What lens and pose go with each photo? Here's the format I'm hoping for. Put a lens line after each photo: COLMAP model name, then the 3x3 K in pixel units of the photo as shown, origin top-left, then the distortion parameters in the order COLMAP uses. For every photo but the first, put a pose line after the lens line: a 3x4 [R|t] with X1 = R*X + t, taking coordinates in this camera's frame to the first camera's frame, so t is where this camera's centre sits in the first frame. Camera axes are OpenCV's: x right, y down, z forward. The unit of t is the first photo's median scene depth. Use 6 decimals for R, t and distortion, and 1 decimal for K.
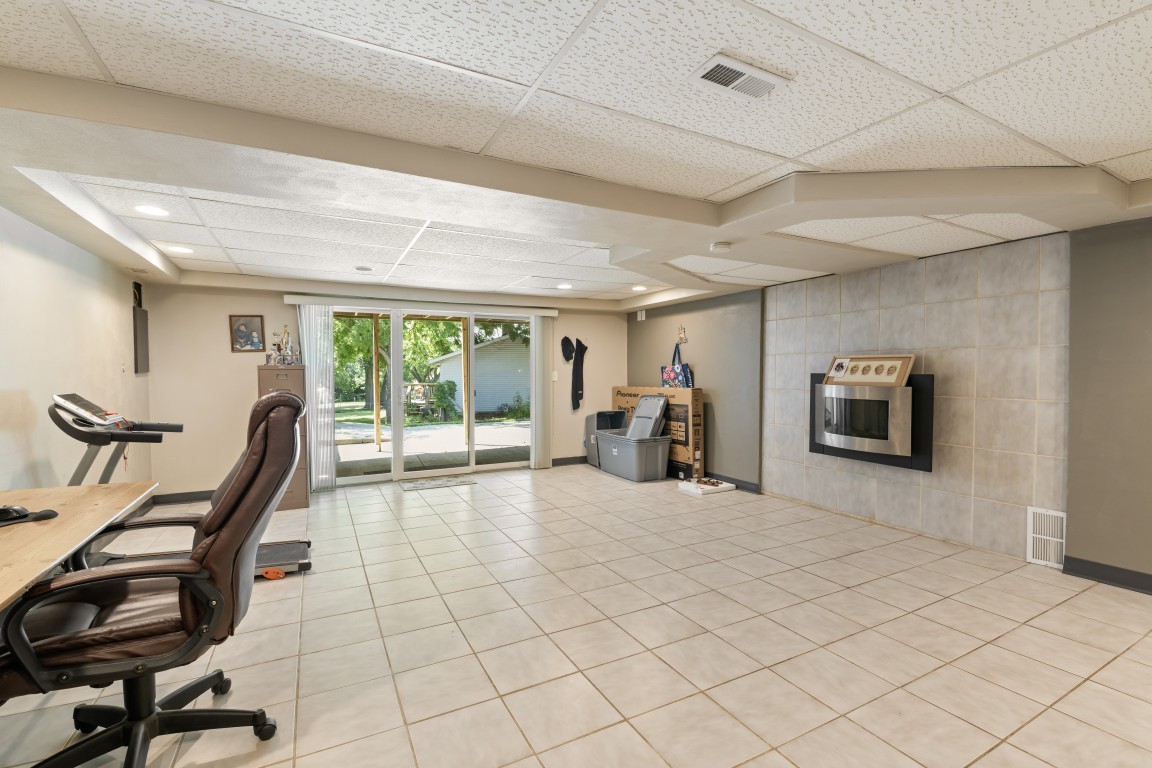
lens RADIAL K [[505.2, 0, 578.7], [0, 505.2, 382.2], [0, 0, 1]] dist [-0.001065, -0.010179]
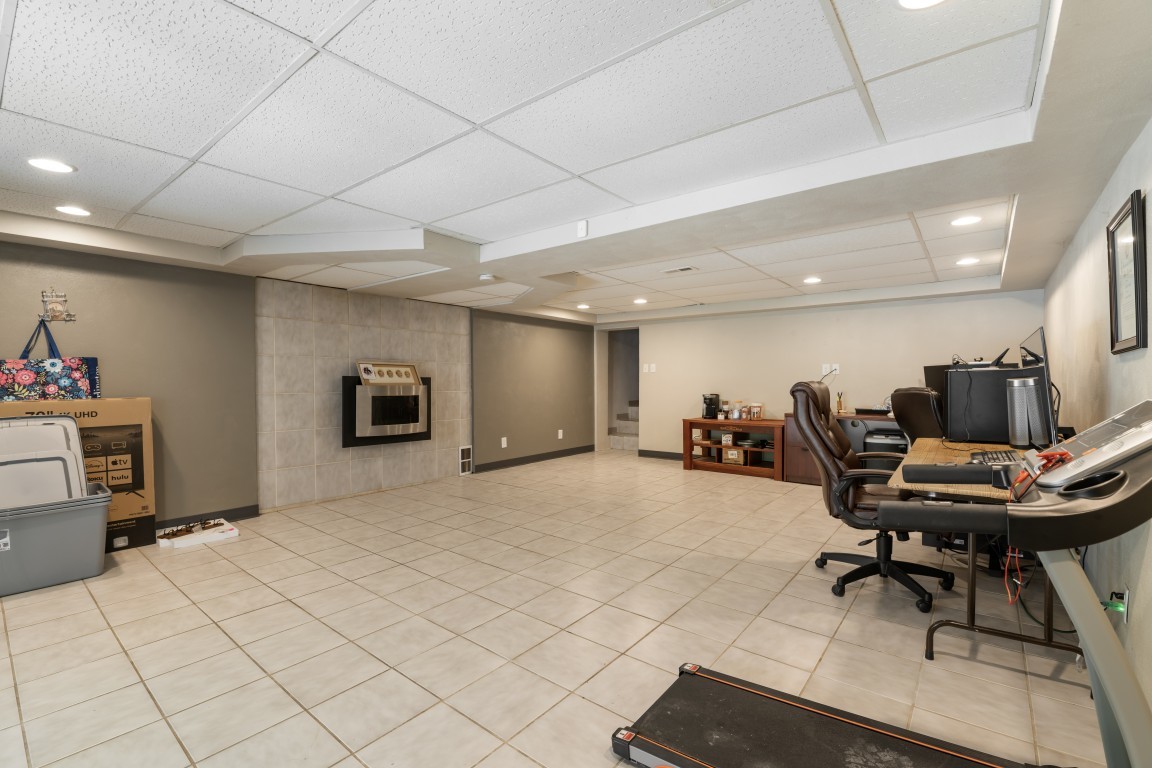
lens RADIAL K [[505.2, 0, 578.7], [0, 505.2, 382.2], [0, 0, 1]] dist [-0.001065, -0.010179]
pose [[-0.399087, 0.002248, 0.916910, -0.867520], [0.020788, 0.999762, 0.006597, -0.000550], [-0.916678, 0.021694, -0.399038, 1.119179]]
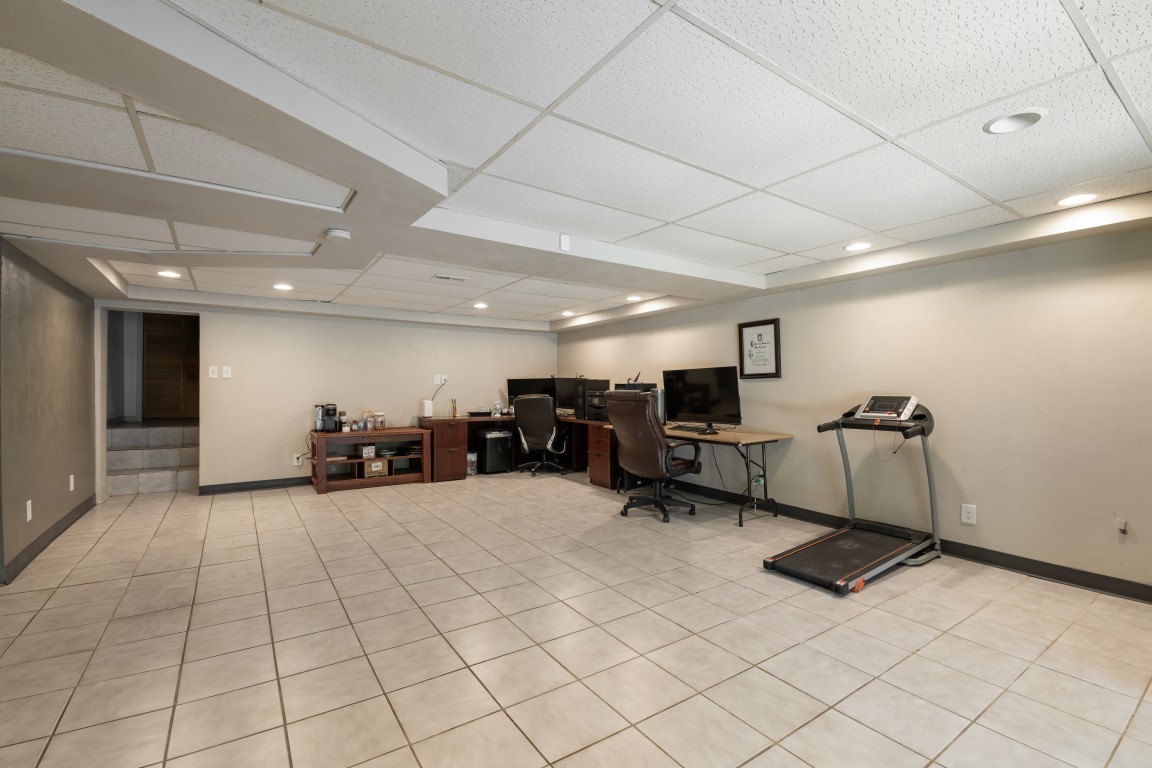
lens RADIAL K [[505.2, 0, 578.7], [0, 505.2, 382.2], [0, 0, 1]] dist [-0.001065, -0.010179]
pose [[-0.993410, 0.001215, -0.114606, -0.026174], [0.000371, 0.999973, 0.007389, -0.018134], [0.114612, 0.007298, -0.993384, 1.634535]]
